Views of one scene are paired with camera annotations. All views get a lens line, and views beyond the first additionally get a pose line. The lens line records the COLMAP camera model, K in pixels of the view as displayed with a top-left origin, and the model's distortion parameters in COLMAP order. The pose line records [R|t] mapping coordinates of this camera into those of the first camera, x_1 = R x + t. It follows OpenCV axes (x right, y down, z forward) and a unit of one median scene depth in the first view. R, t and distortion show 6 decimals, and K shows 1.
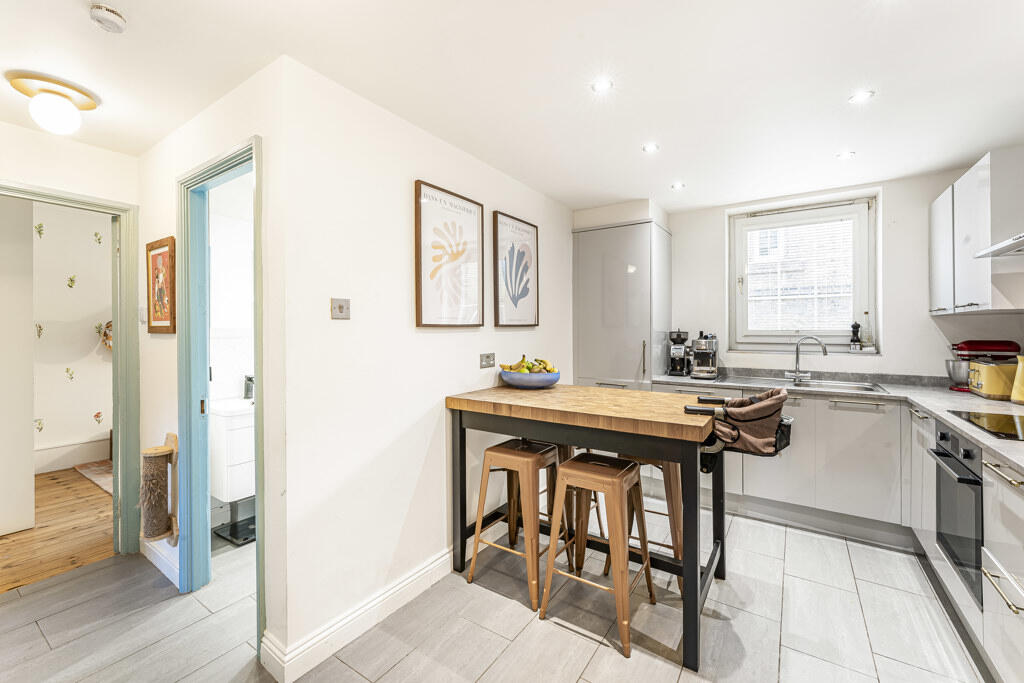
lens RADIAL K [[423.9, 0, 504.8], [0, 423.9, 328.4], [0, 0, 1]] dist [0.000850, -0.000876]
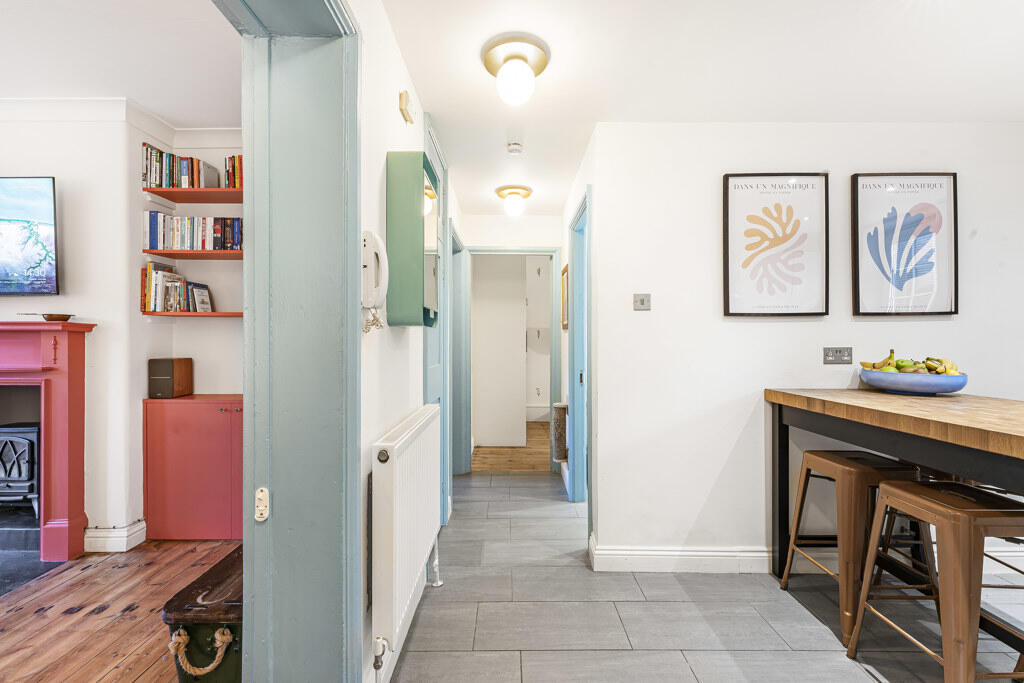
lens RADIAL K [[423.9, 0, 504.0], [0, 423.9, 341.4], [0, 0, 1]] dist [0.000850, -0.000876]
pose [[0.554797, 0.003921, -0.831977, 0.301432], [-0.001384, 0.999992, 0.003790, 0.046365], [0.831985, -0.000951, 0.554797, -0.021095]]
